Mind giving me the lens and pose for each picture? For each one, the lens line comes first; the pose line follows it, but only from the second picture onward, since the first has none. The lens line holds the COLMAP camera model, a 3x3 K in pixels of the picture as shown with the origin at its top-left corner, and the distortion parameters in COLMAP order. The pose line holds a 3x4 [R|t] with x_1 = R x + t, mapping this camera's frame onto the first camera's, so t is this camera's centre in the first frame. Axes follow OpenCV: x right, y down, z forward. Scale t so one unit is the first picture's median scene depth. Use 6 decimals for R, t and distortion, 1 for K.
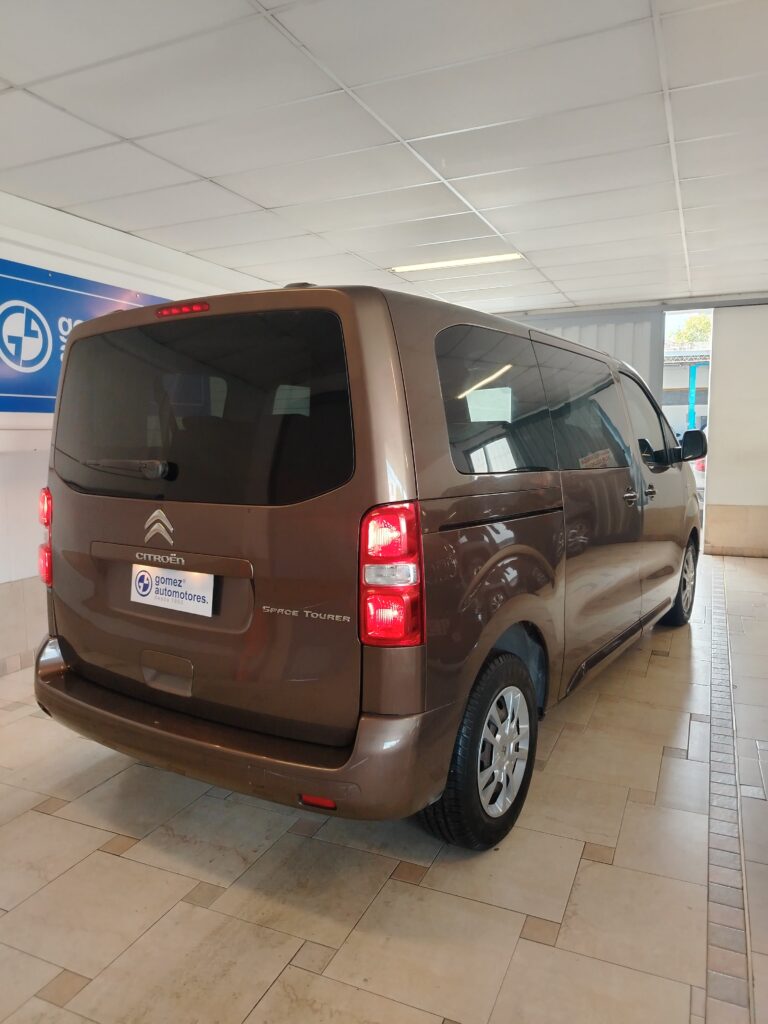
lens RADIAL K [[706.6, 0, 388.9], [0, 706.6, 513.7], [0, 0, 1]] dist [0.028063, -0.027829]
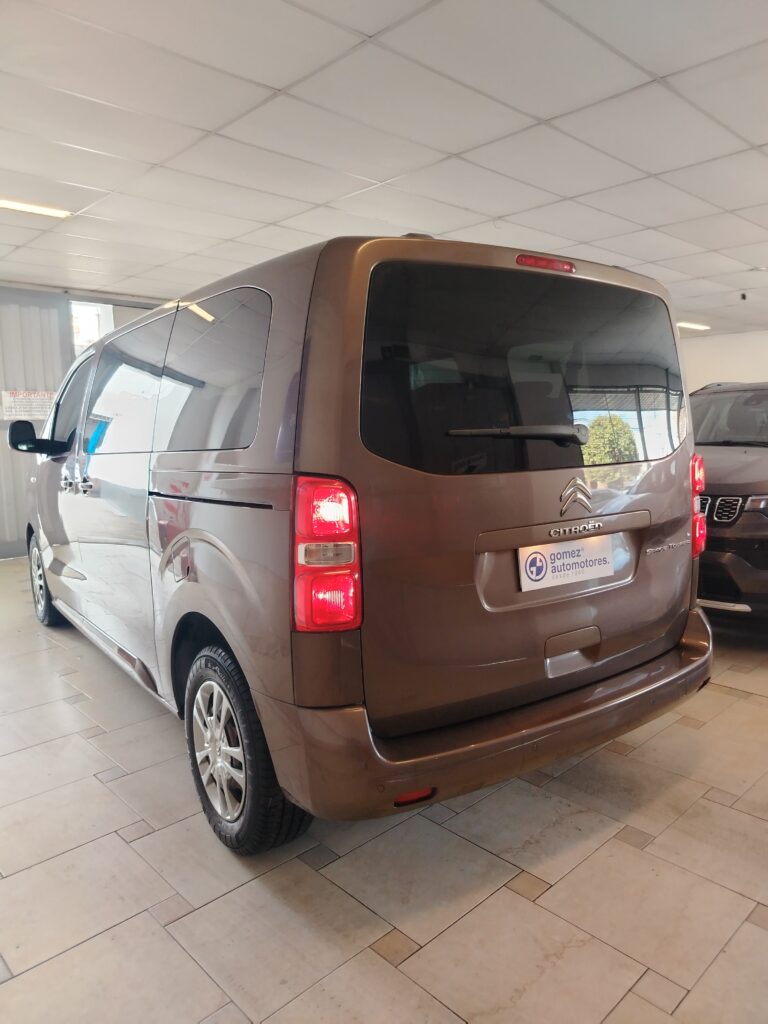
lens RADIAL K [[706.6, 0, 382.3], [0, 706.6, 512.0], [0, 0, 1]] dist [0.028063, -0.027829]
pose [[0.386573, -0.111643, 0.915476, -1.216653], [0.119188, 0.990369, 0.070448, -0.053780], [-0.914525, 0.081880, 0.396157, 0.821748]]
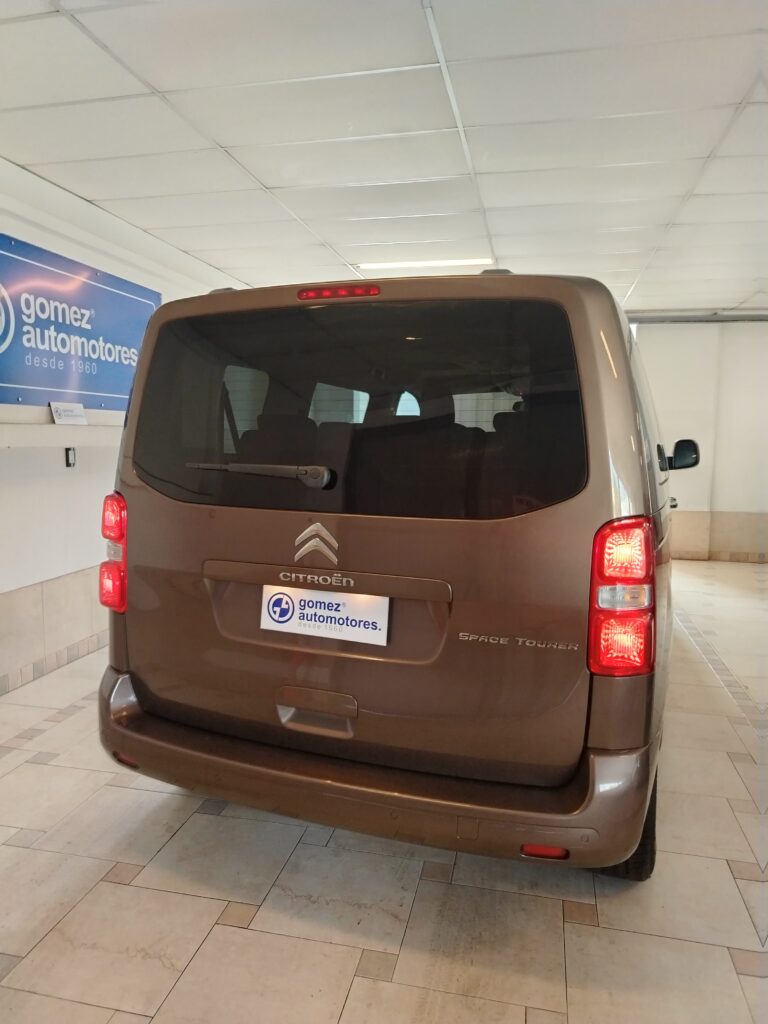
lens RADIAL K [[706.6, 0, 381.5], [0, 706.6, 516.0], [0, 0, 1]] dist [0.028063, -0.027829]
pose [[0.980474, 0.000157, 0.196650, -0.395132], [-0.000341, 1.000000, 0.000901, -0.014030], [-0.196650, -0.000950, 0.980473, 0.135242]]
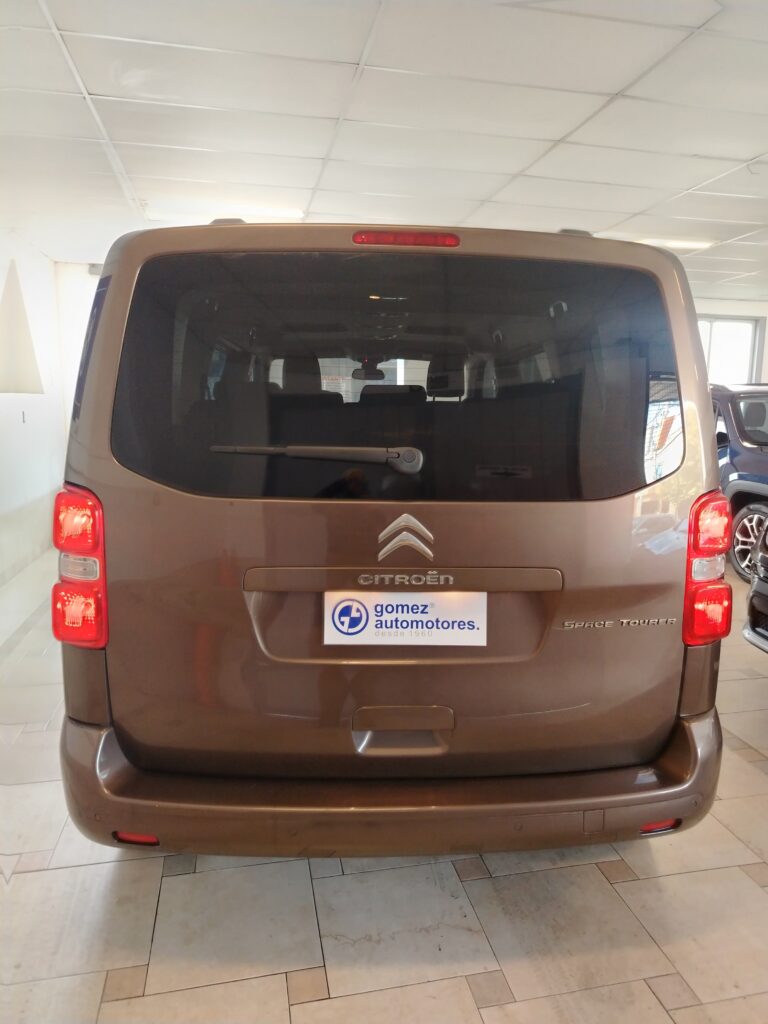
lens RADIAL K [[706.6, 0, 393.5], [0, 706.6, 513.0], [0, 0, 1]] dist [0.028063, -0.027829]
pose [[0.806552, -0.068432, 0.587190, -0.725179], [0.043299, 0.997448, 0.056770, -0.046145], [-0.589576, -0.020363, 0.807456, 0.396153]]
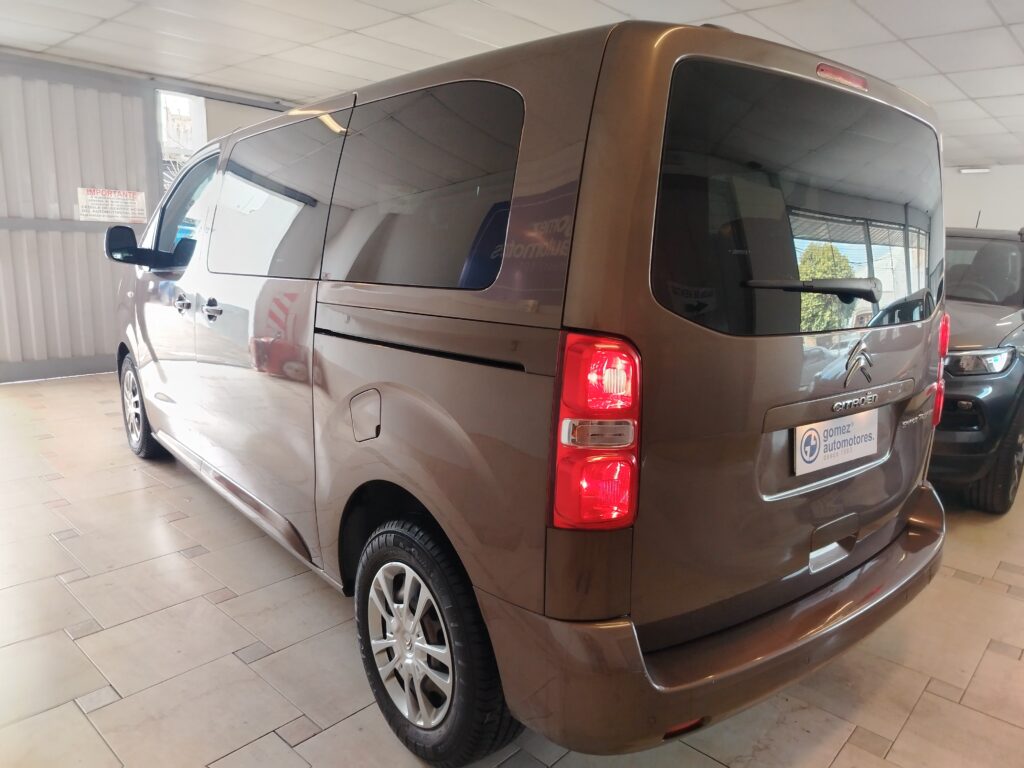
lens RADIAL K [[706.6, 0, 507.1], [0, 706.6, 381.7], [0, 0, 1]] dist [0.028063, -0.027829]
pose [[0.320678, -0.161426, 0.933331, -1.129060], [0.070174, 0.986711, 0.146548, -0.098850], [-0.944585, 0.018501, 0.327745, 1.055531]]
